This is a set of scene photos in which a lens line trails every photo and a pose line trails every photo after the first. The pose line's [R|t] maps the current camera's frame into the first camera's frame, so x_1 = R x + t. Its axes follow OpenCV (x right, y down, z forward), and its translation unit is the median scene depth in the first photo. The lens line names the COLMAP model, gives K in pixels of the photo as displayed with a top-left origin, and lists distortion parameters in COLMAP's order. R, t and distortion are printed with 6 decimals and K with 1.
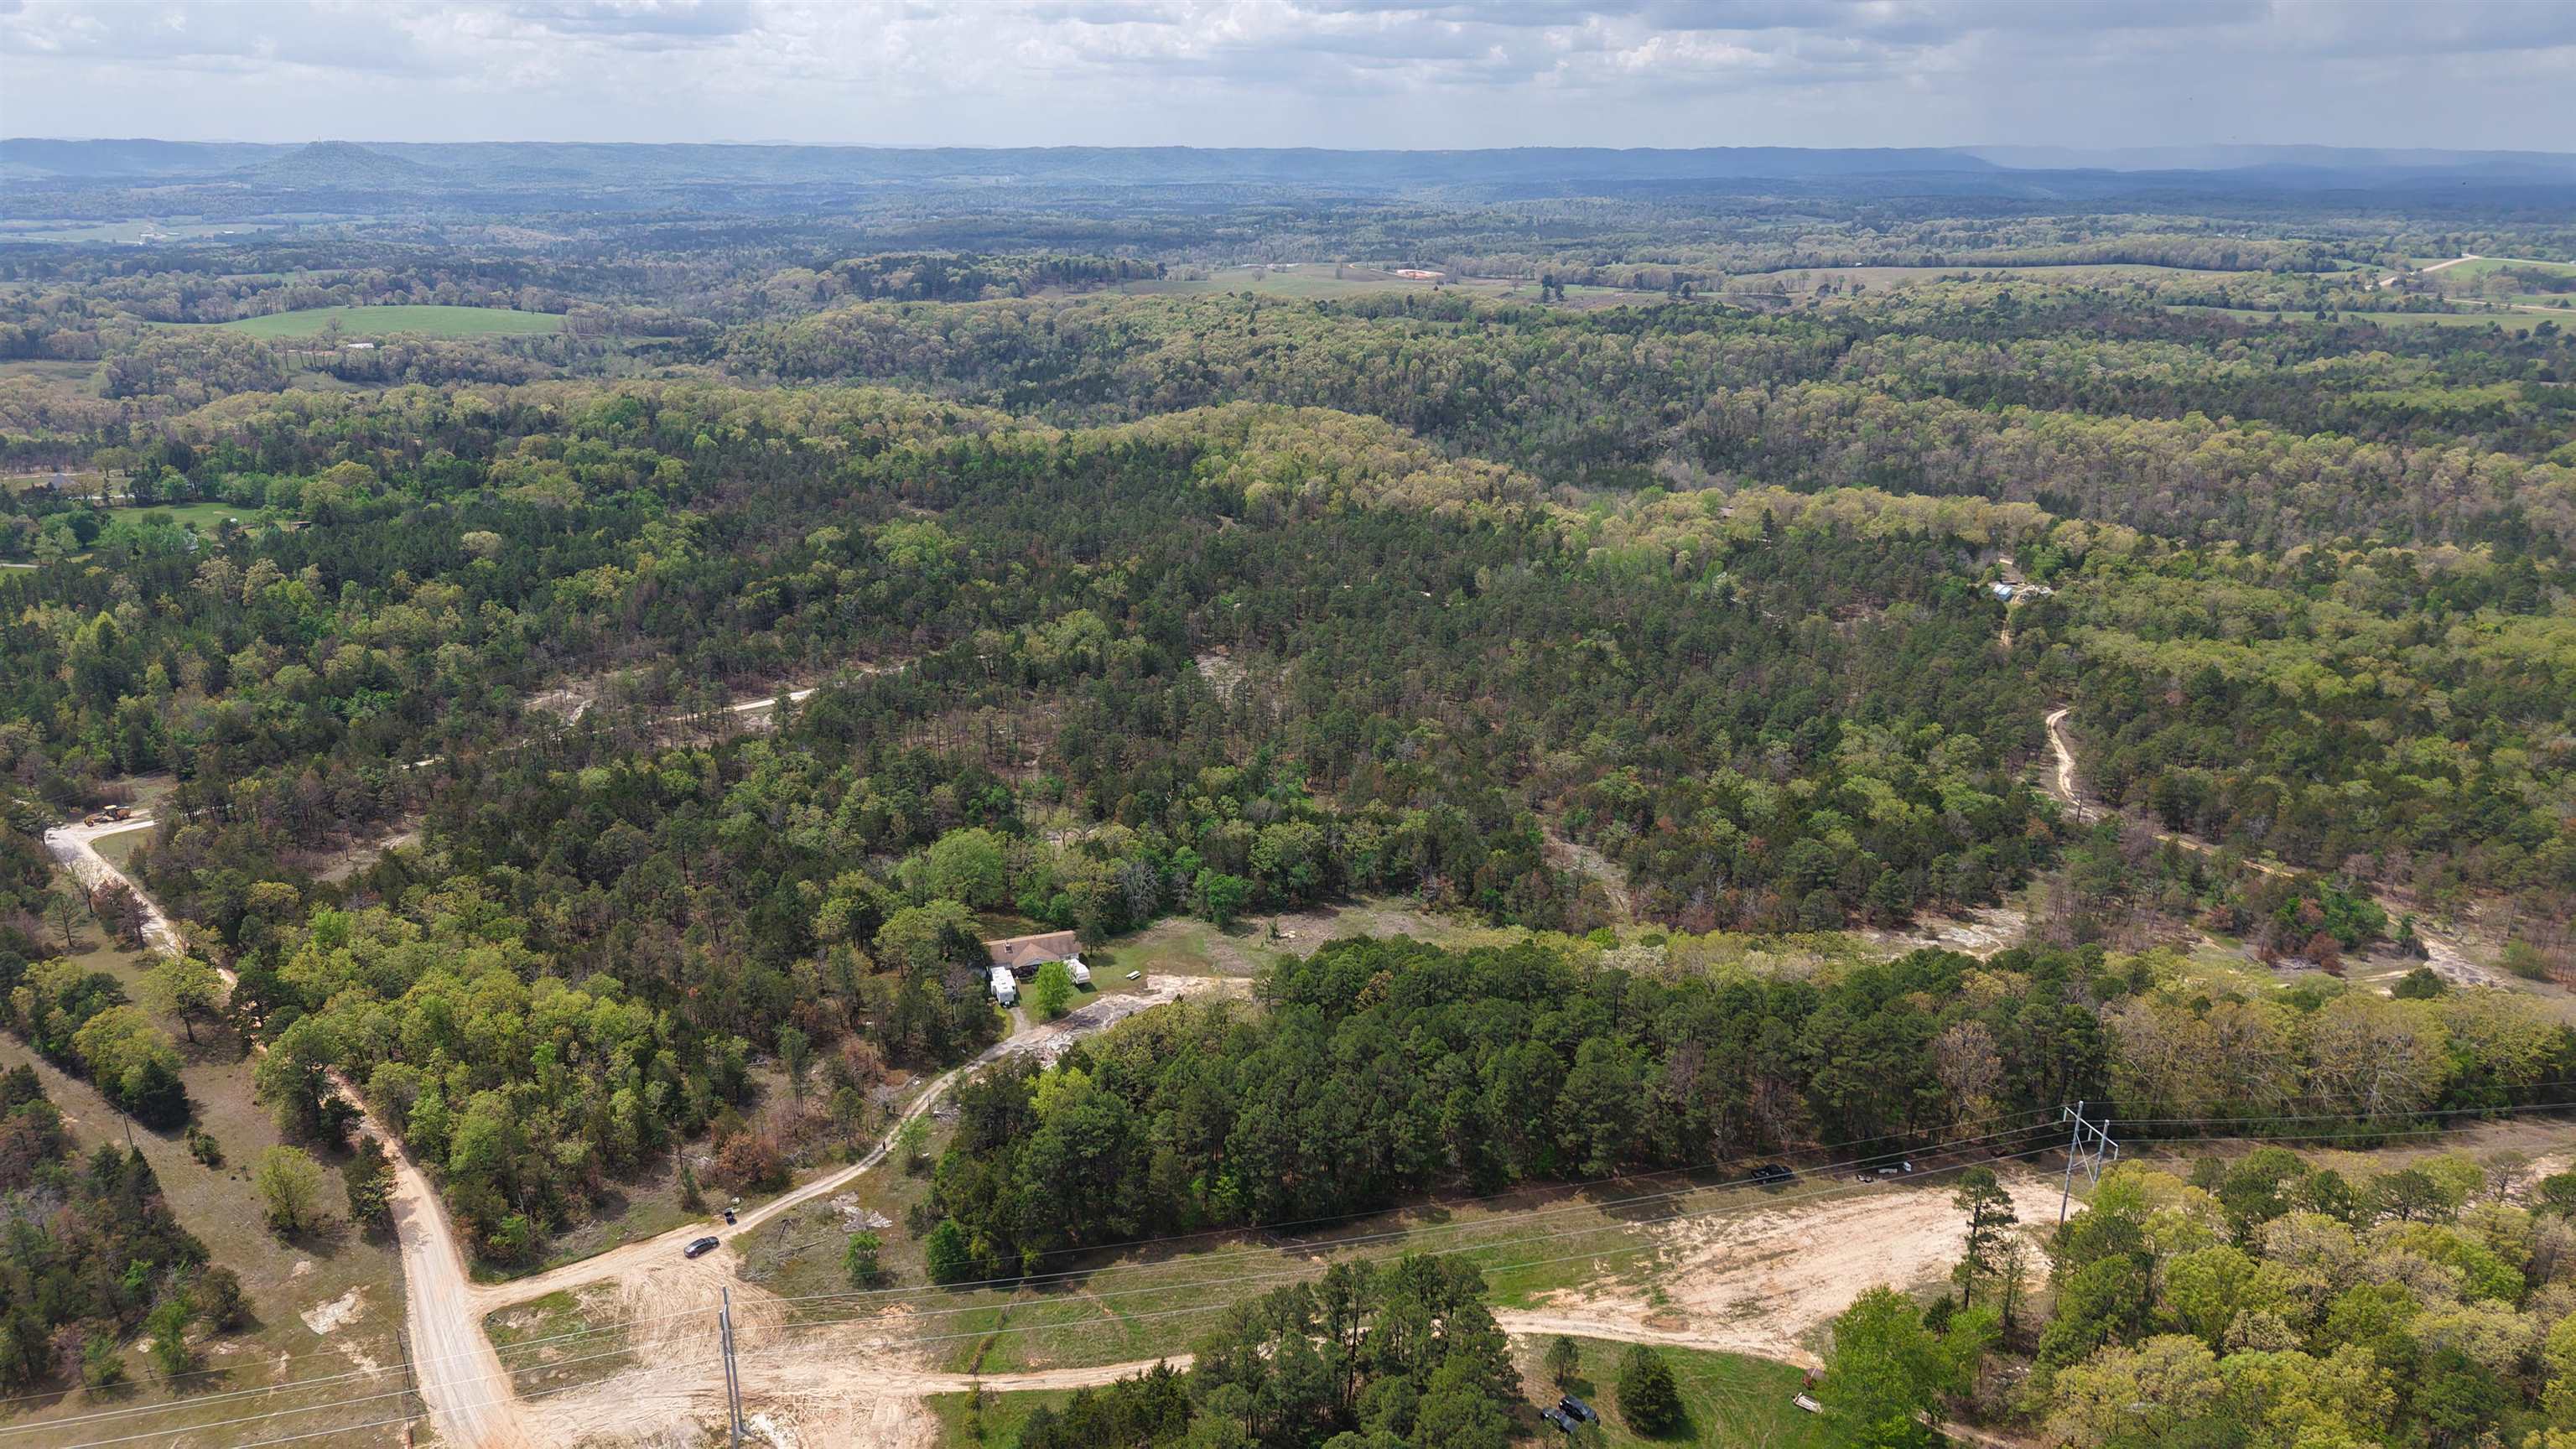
lens RADIAL K [[1717.3, 0, 1331.7], [0, 1717.3, 713.5], [0, 0, 1]] dist [0.049063, -0.065686]
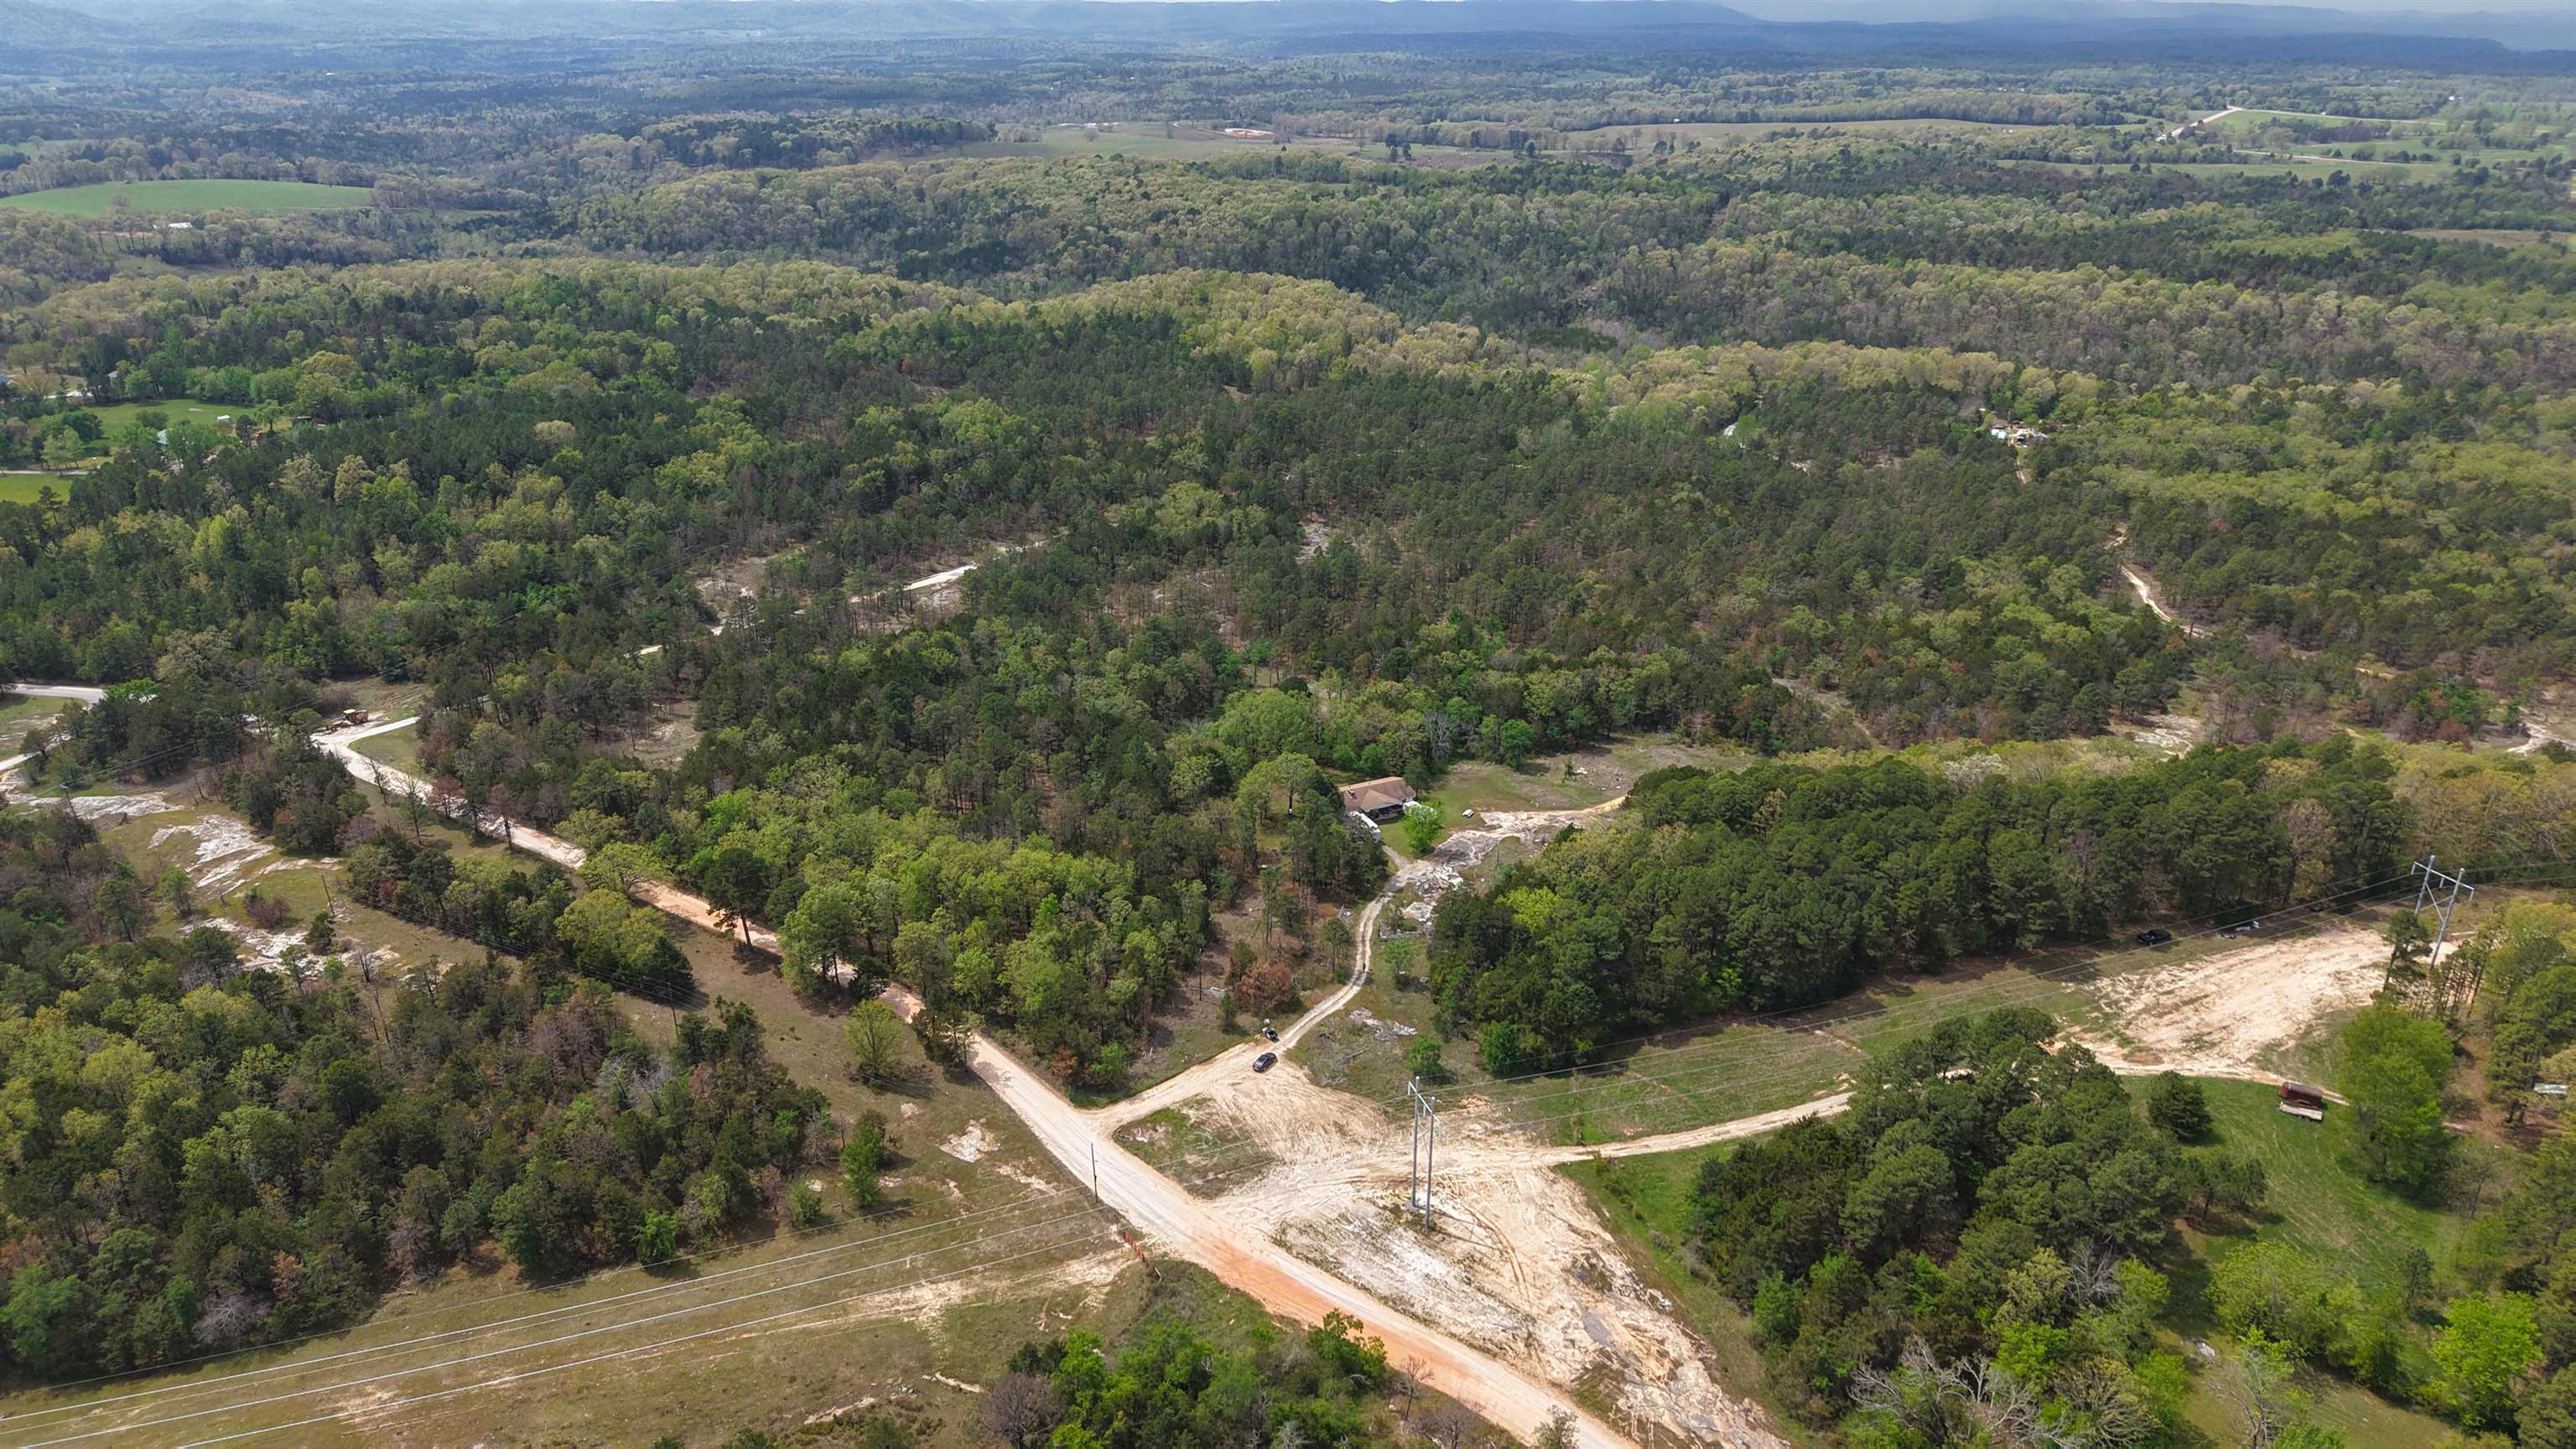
lens RADIAL K [[1732.3, 0, 1288.0], [0, 1732.3, 724.5], [0, 0, 1]] dist [0.021650, -0.019614]
pose [[0.990939, -0.051194, 0.124176, -0.139926], [0.041040, 0.995705, 0.082992, 0.000524], [-0.127891, -0.077144, 0.988783, -0.023041]]
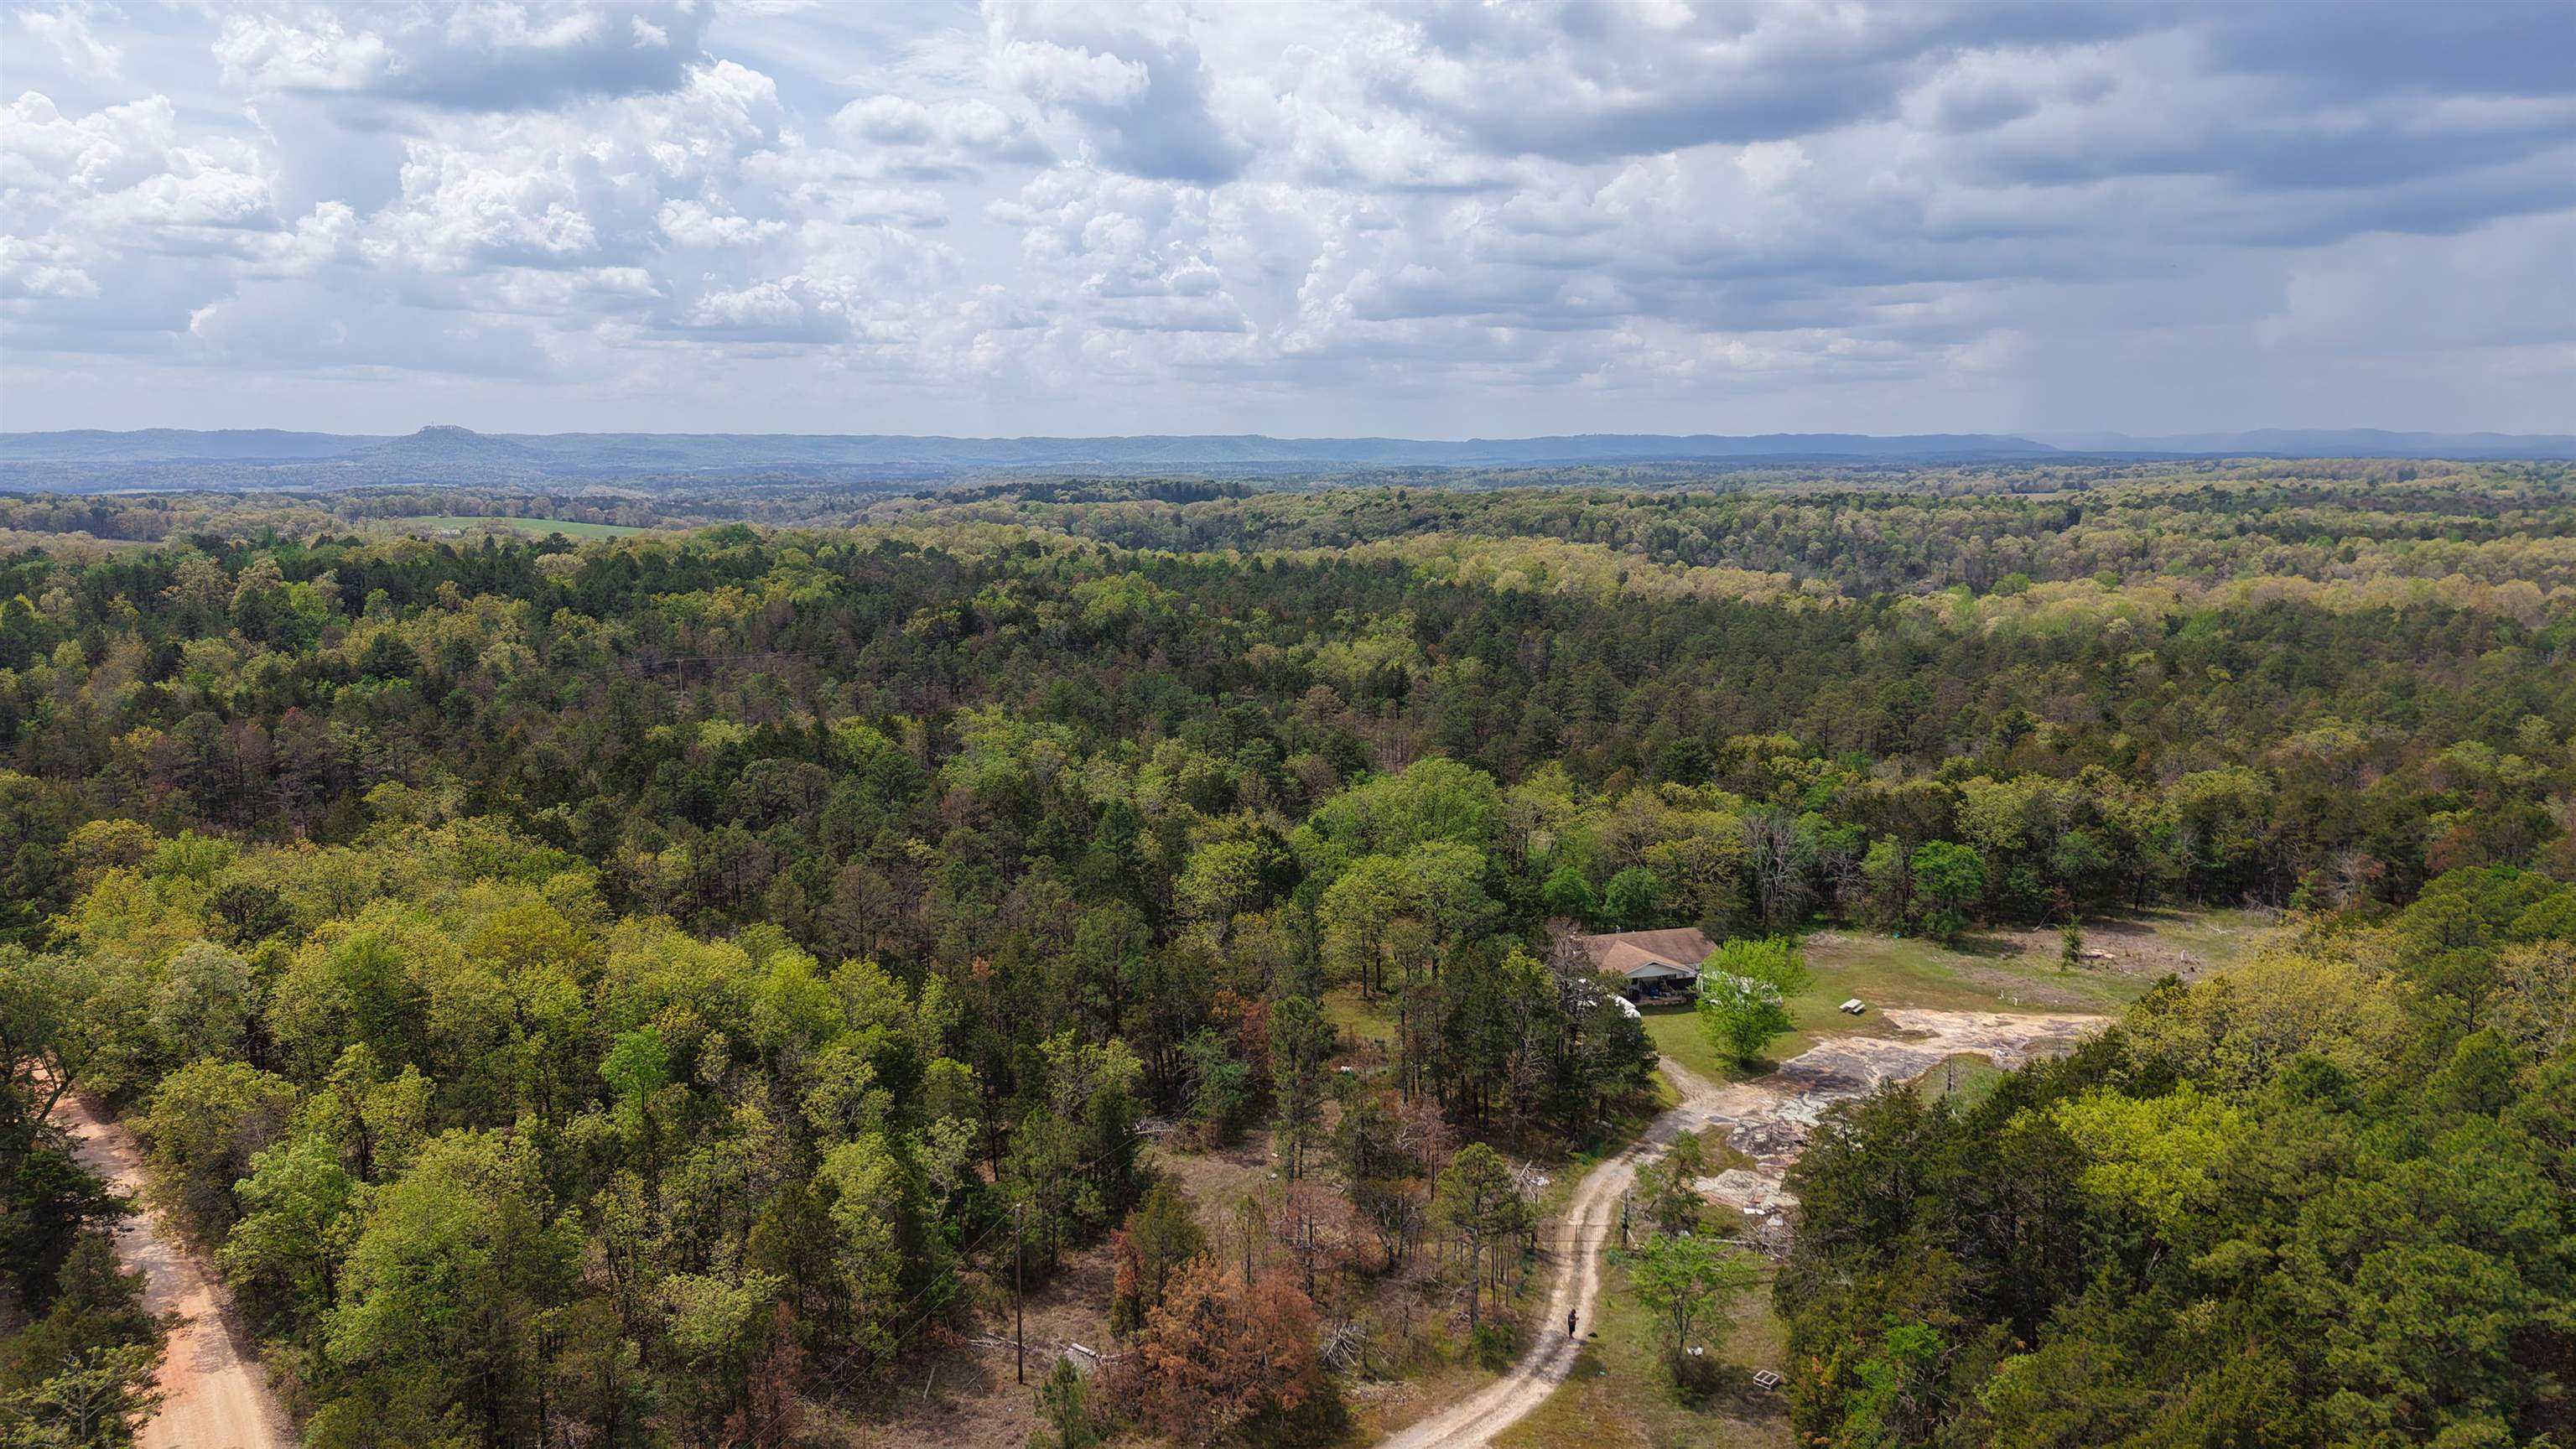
lens RADIAL K [[1662.6, 0, 1279.7], [0, 1662.6, 728.3], [0, 0, 1]] dist [-0.002649, -0.002437]
pose [[0.998885, -0.004210, -0.047026, -0.096760], [-0.004019, 0.984818, -0.173544, 0.060697], [0.047043, 0.173539, 0.983703, 0.207775]]
